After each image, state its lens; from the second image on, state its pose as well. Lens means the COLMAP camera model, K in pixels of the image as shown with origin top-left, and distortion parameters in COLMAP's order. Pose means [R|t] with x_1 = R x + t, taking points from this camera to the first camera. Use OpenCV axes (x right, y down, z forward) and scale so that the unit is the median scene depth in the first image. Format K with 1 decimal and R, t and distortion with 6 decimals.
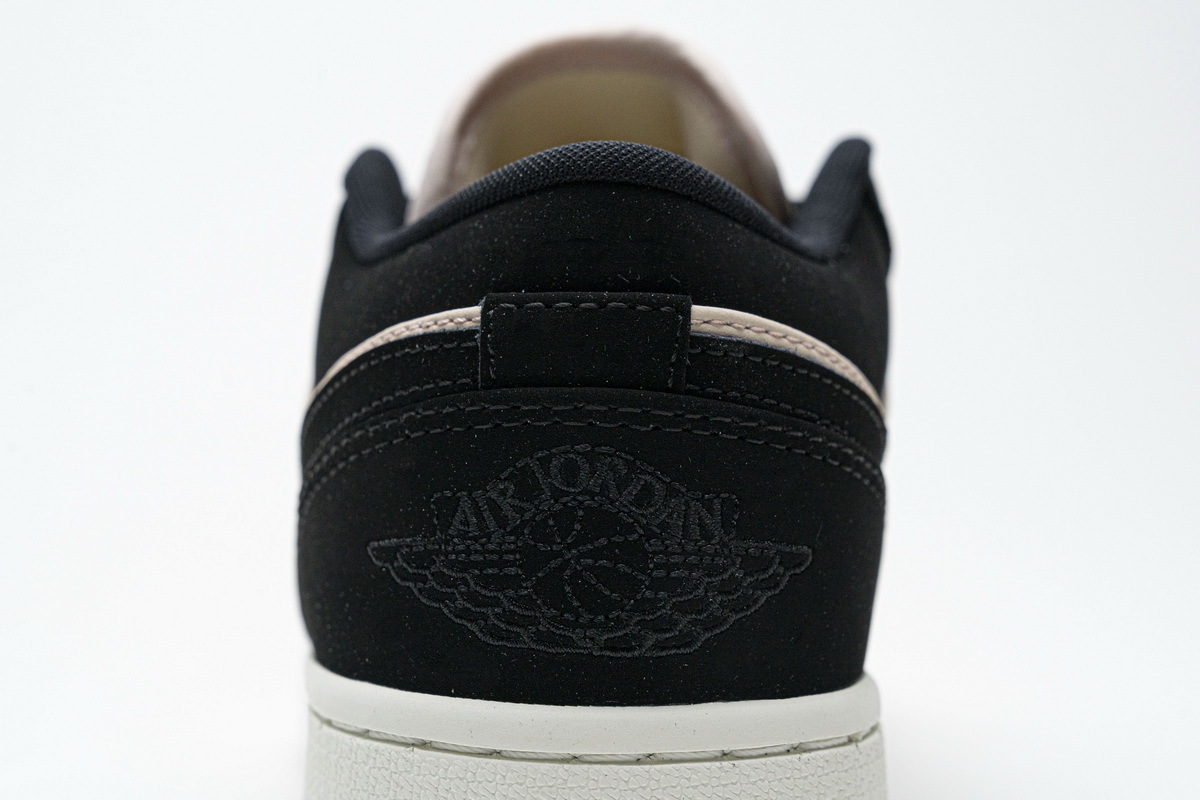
lens RADIAL K [[2311.2, 0, 600.0], [0, 2311.2, 400.0], [0, 0, 1]] dist [-0.024556, -0.022708]
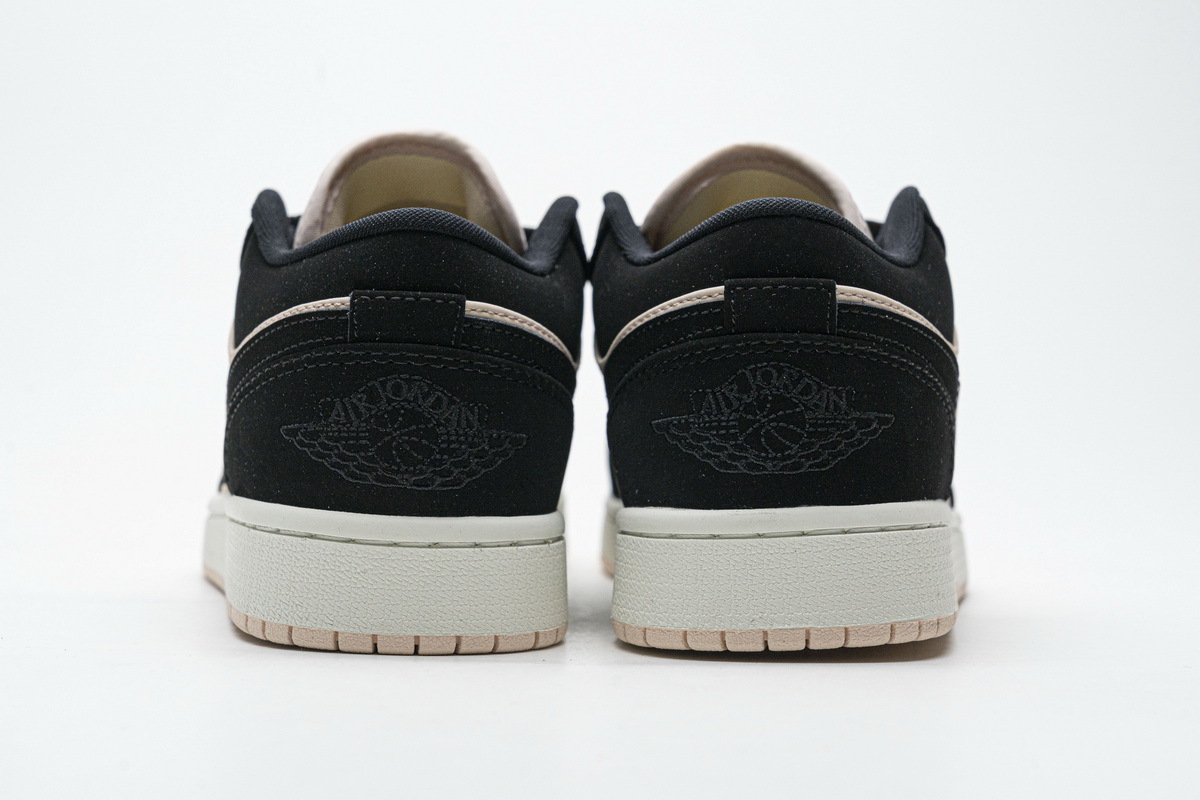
lens RADIAL K [[2311.2, 0, 600.0], [0, 2311.2, 400.0], [0, 0, 1]] dist [-0.024556, -0.022708]
pose [[0.994181, 0.030051, 0.103443, -0.042119], [-0.031954, 0.999348, 0.016791, 0.003613], [-0.102871, -0.019999, 0.994494, -0.842362]]
